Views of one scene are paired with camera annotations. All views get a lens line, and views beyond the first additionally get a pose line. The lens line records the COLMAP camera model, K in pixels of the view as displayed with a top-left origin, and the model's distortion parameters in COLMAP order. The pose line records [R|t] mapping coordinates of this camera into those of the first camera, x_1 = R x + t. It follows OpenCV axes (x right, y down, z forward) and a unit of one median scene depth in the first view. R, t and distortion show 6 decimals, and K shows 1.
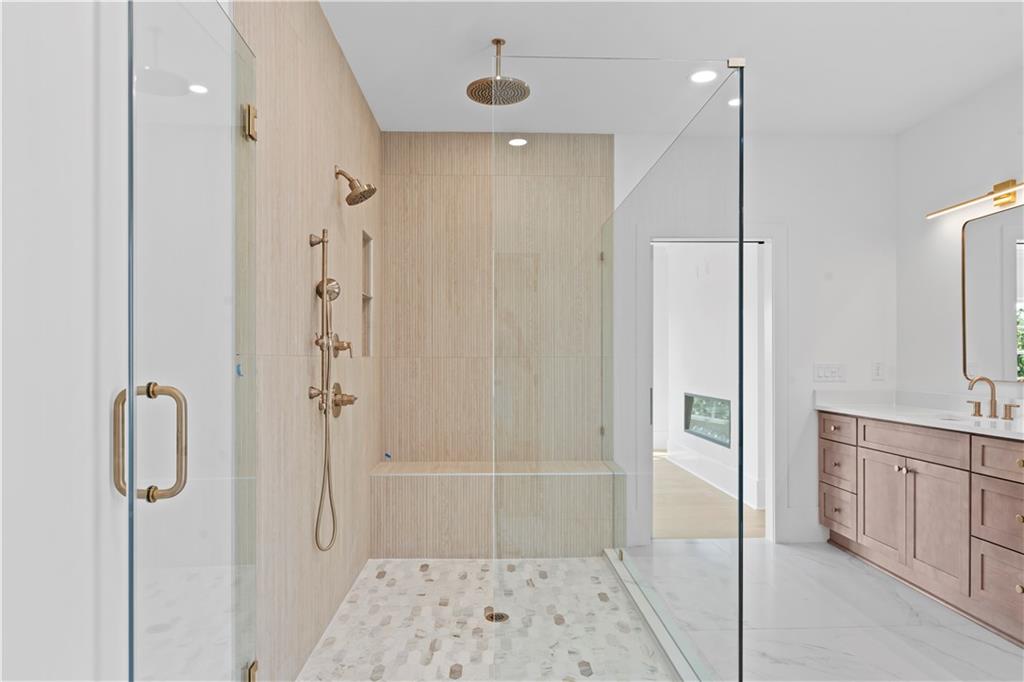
lens RADIAL K [[631.9, 0, 517.2], [0, 631.9, 357.4], [0, 0, 1]] dist [-0.001718, -0.001592]
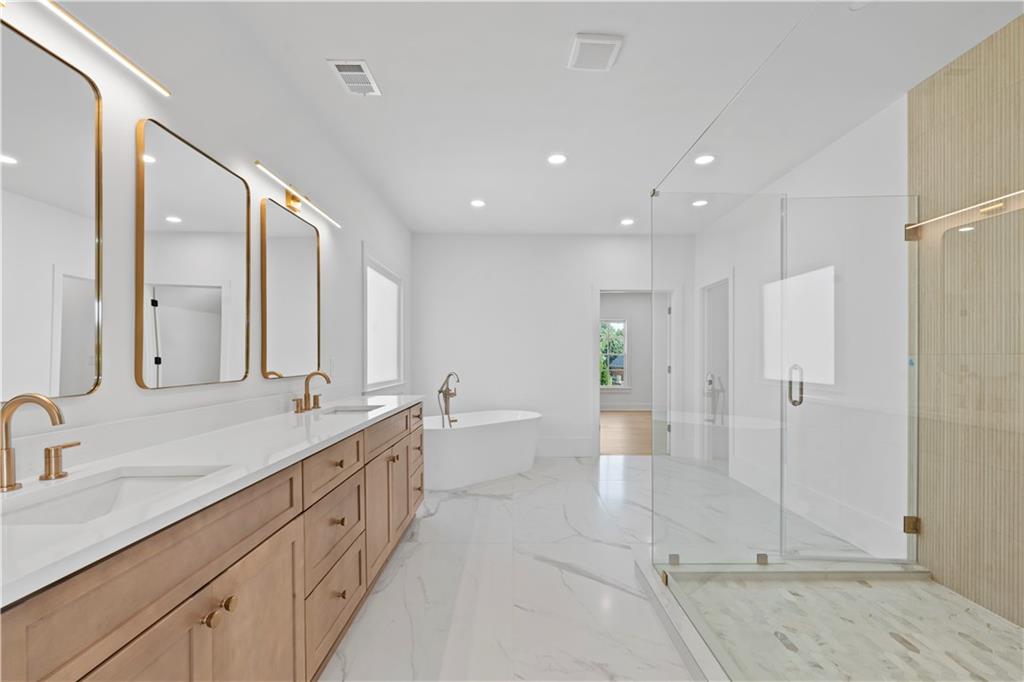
lens RADIAL K [[449.9, 0, 518.5], [0, 449.9, 346.5], [0, 0, 1]] dist [-0.000235, -0.000584]
pose [[-0.999655, -0.002193, 0.026167, 0.399072], [-0.002807, 0.999721, -0.023458, 0.003733], [-0.026108, -0.023524, -0.999382, 1.307300]]
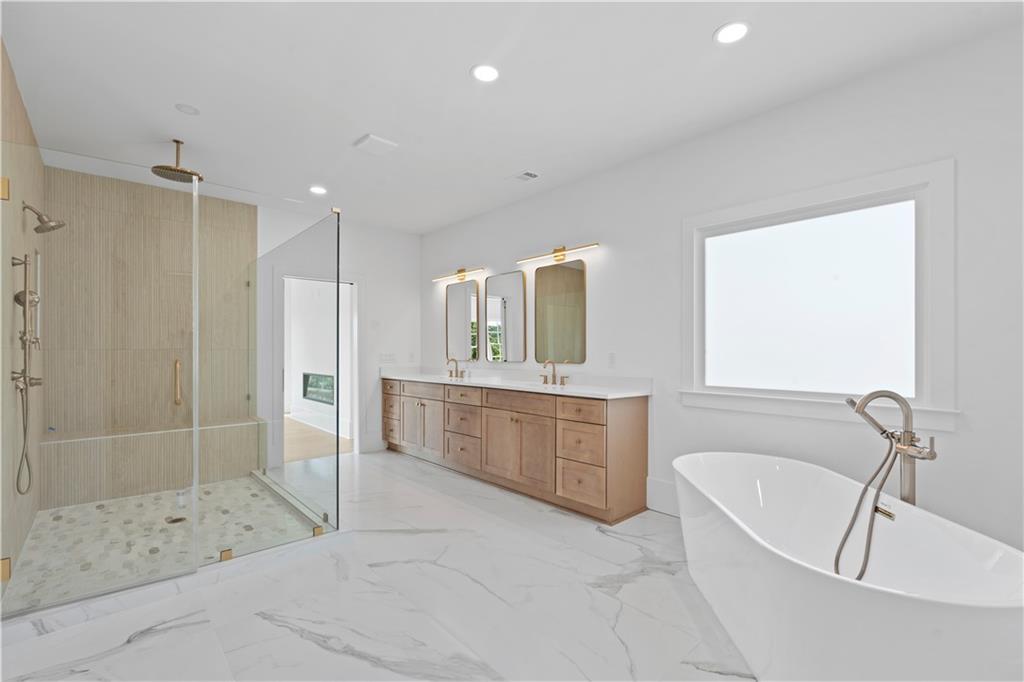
lens RADIAL K [[449.9, 0, 509.6], [0, 449.9, 348.8], [0, 0, 1]] dist [-0.000235, -0.000584]
pose [[0.766701, 0.001105, 0.642004, -0.099387], [-0.000143, 0.999999, -0.001551, -0.000102], [-0.642005, 0.001097, 0.766700, -0.302519]]
